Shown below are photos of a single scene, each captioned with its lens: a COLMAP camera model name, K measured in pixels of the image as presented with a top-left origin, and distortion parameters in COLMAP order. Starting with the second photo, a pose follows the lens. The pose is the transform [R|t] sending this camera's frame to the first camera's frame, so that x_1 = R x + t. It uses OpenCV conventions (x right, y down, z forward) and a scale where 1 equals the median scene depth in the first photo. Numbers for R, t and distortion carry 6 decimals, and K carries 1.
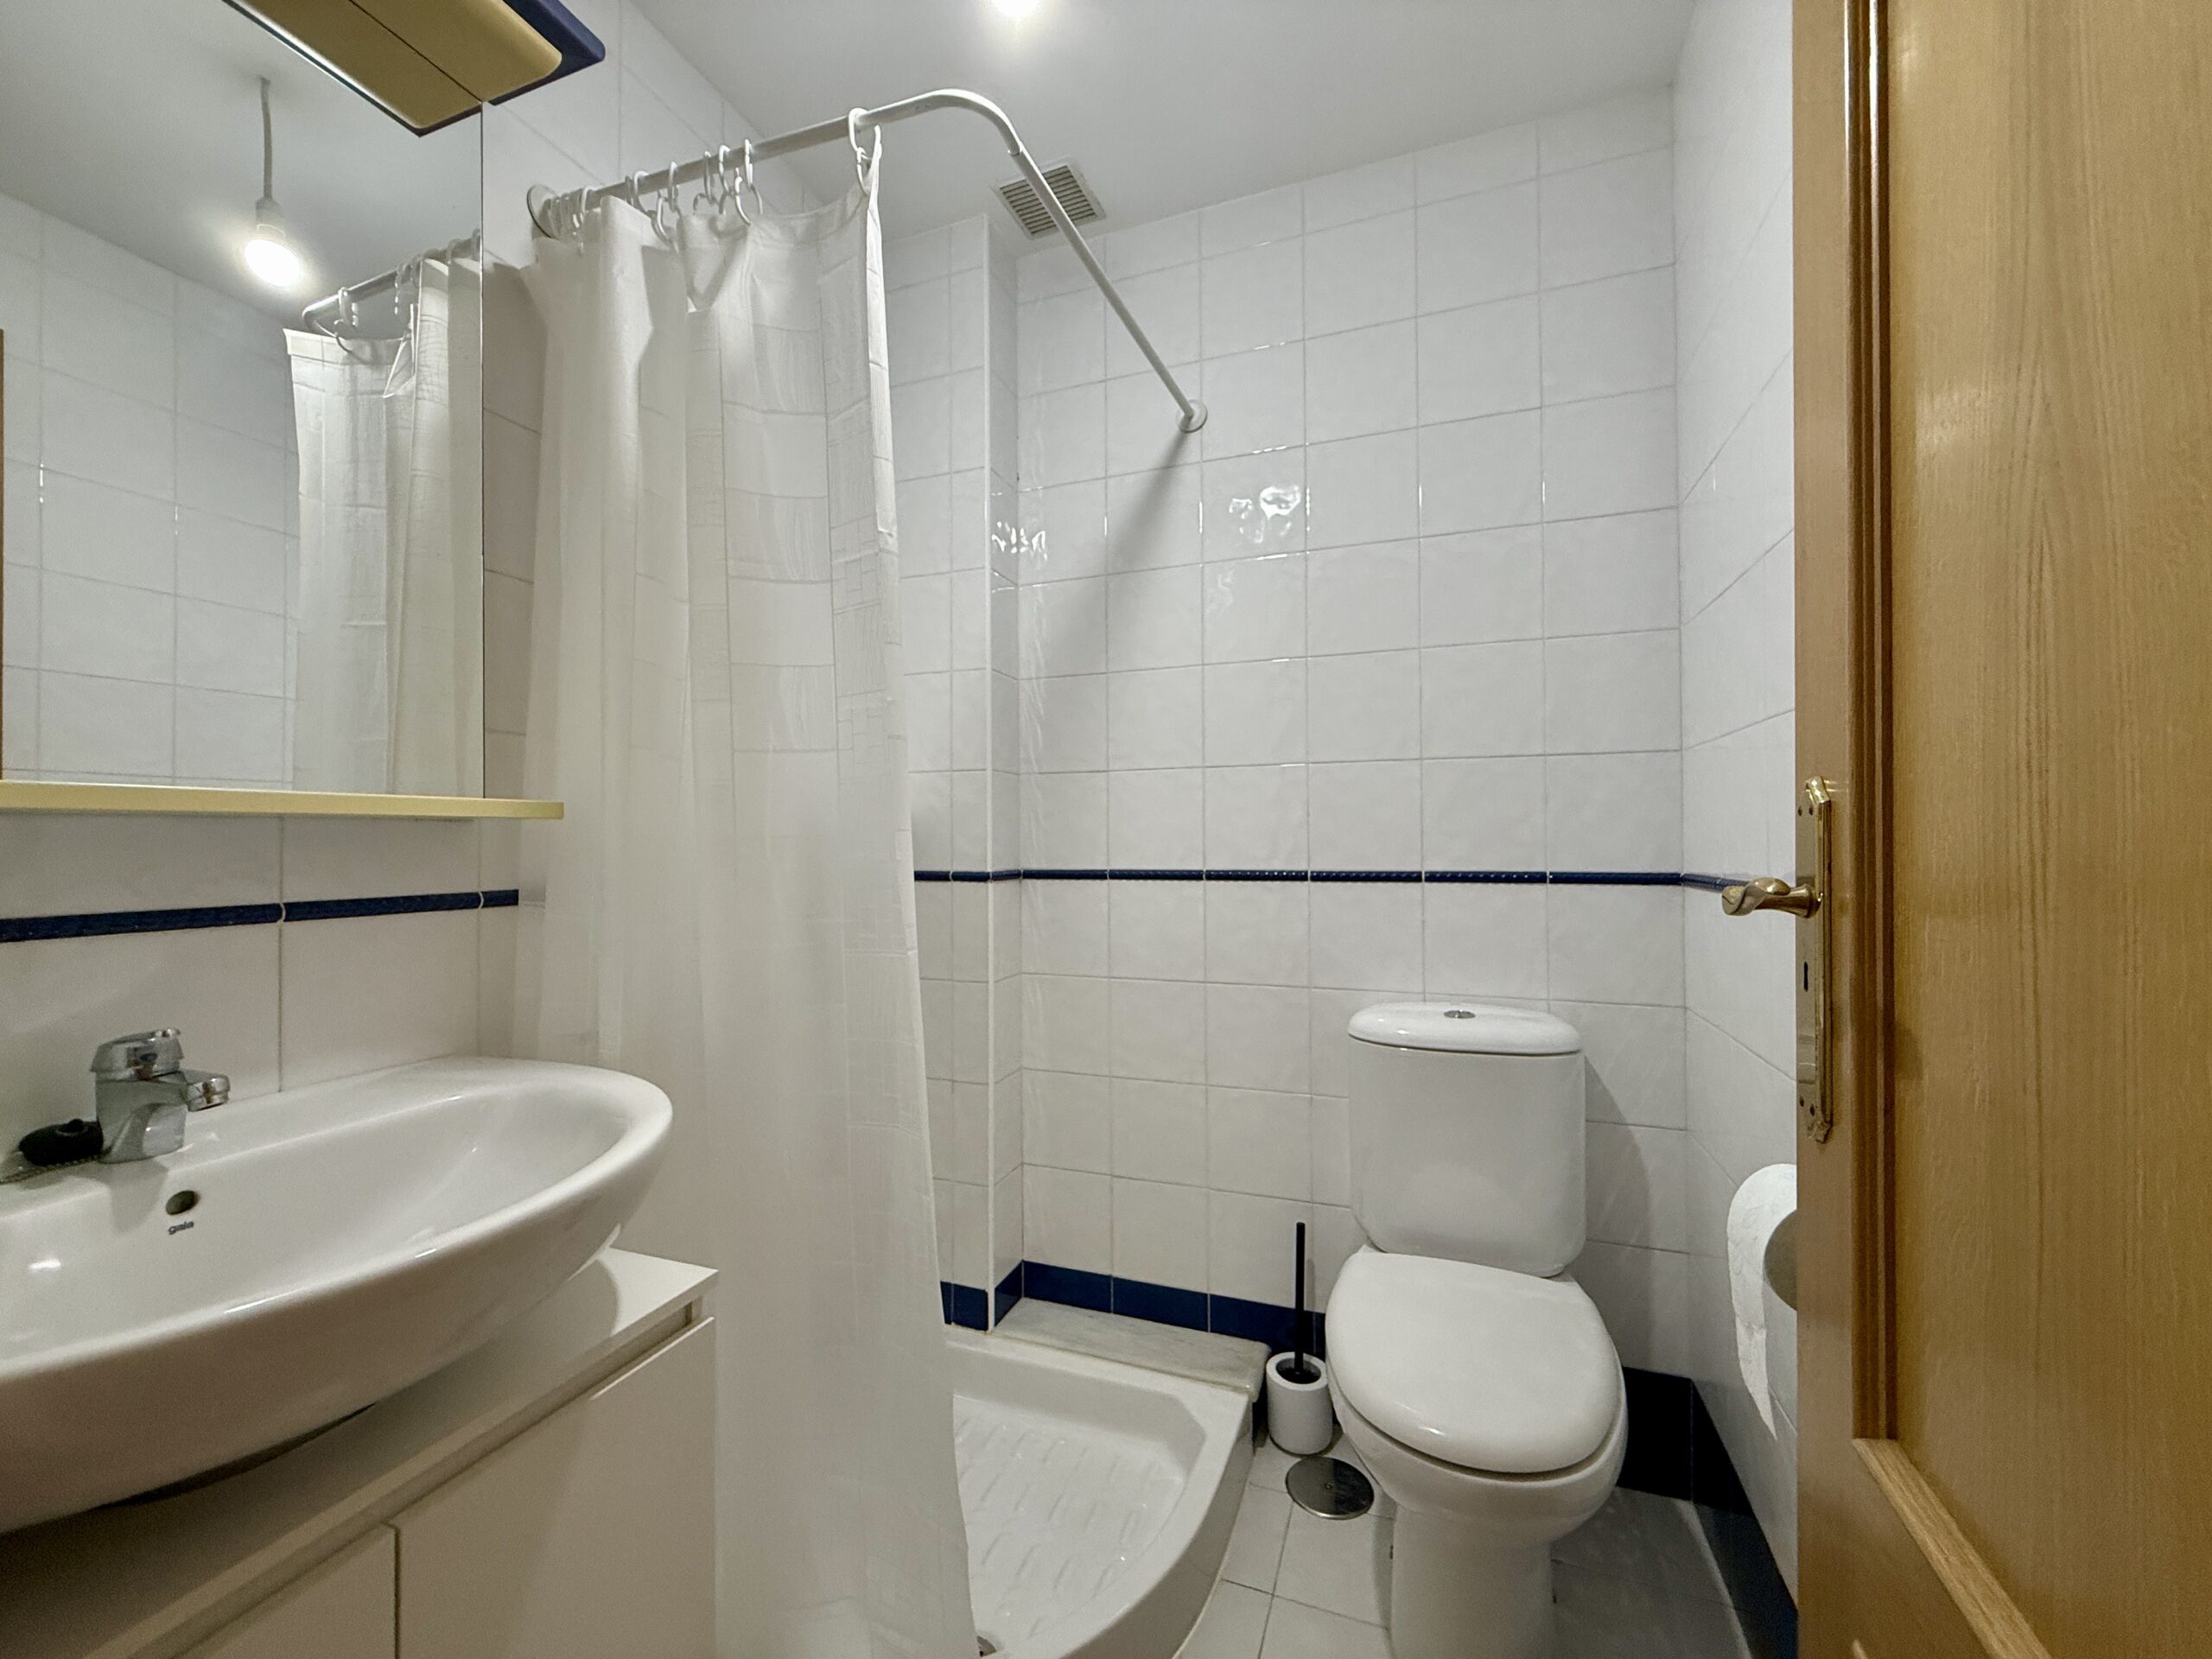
lens RADIAL K [[883.0, 0, 1100.9], [0, 883.0, 830.6], [0, 0, 1]] dist [0.000447, -0.000407]
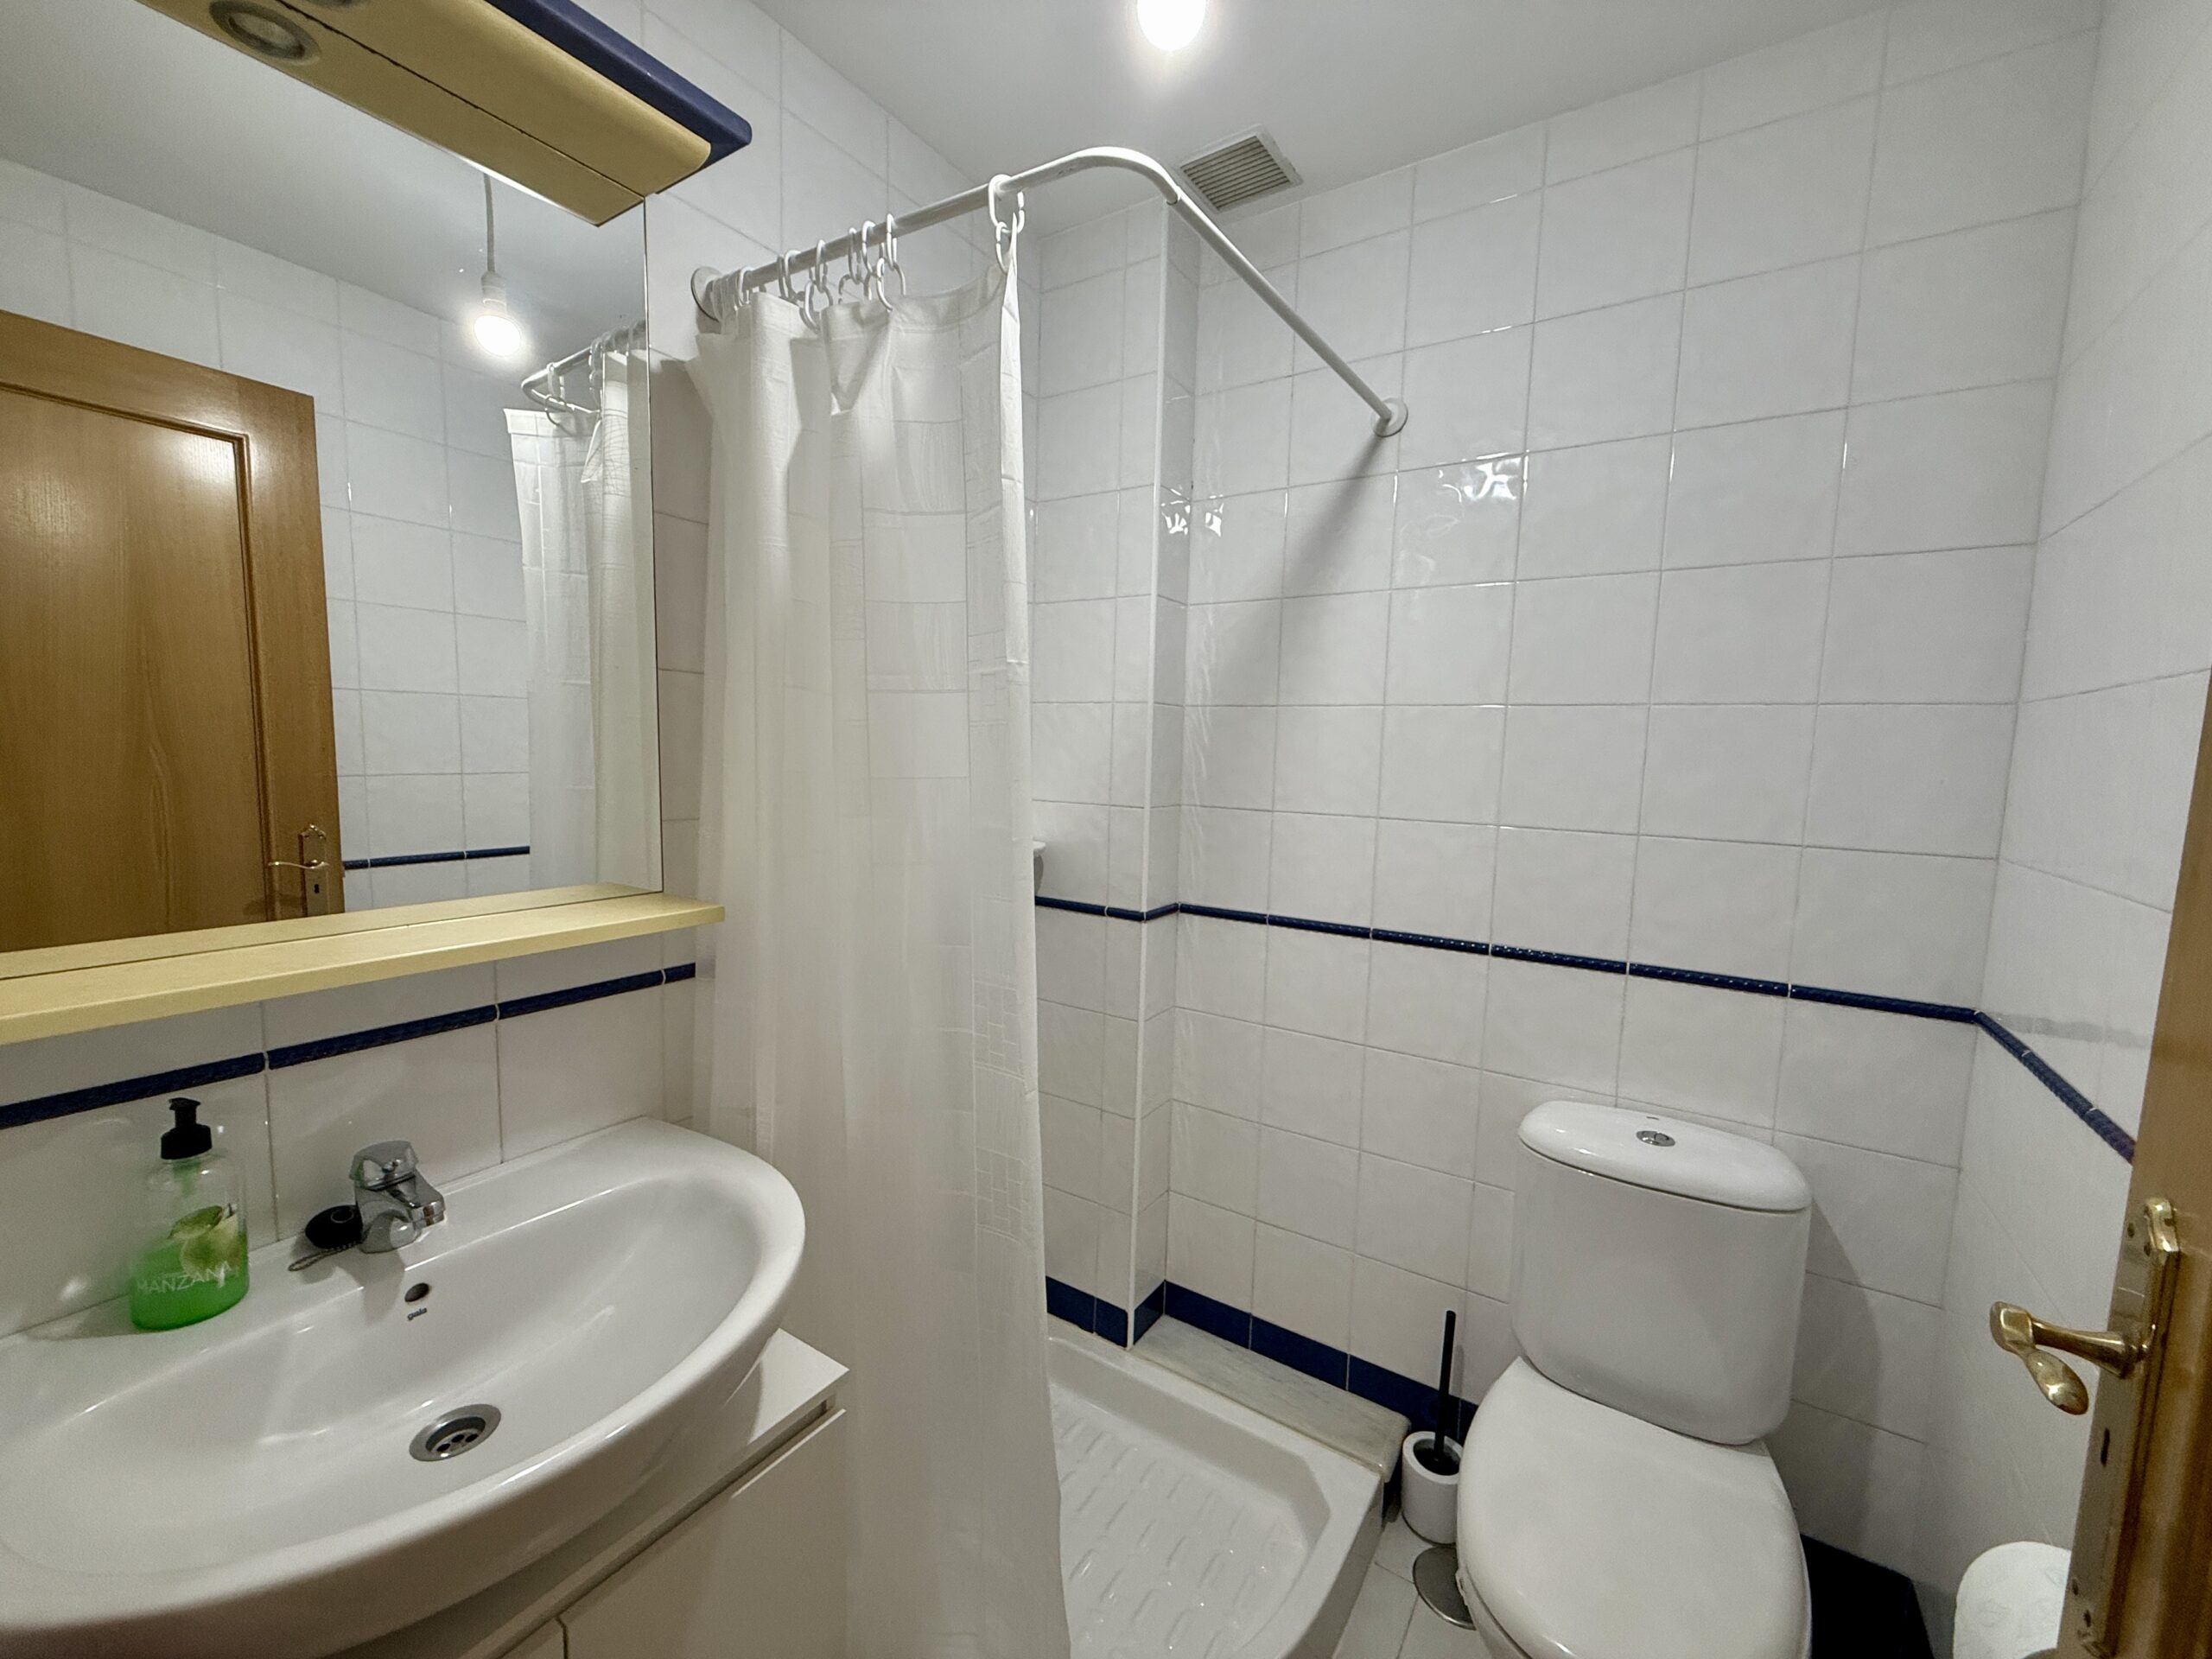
lens RADIAL K [[883.0, 0, 1100.9], [0, 883.0, 830.6], [0, 0, 1]] dist [0.000447, -0.000407]
pose [[0.975482, 0.052433, -0.213741, 0.039998], [-0.029716, 0.993691, 0.108147, -0.183255], [0.218063, -0.099144, 0.970886, 0.057029]]
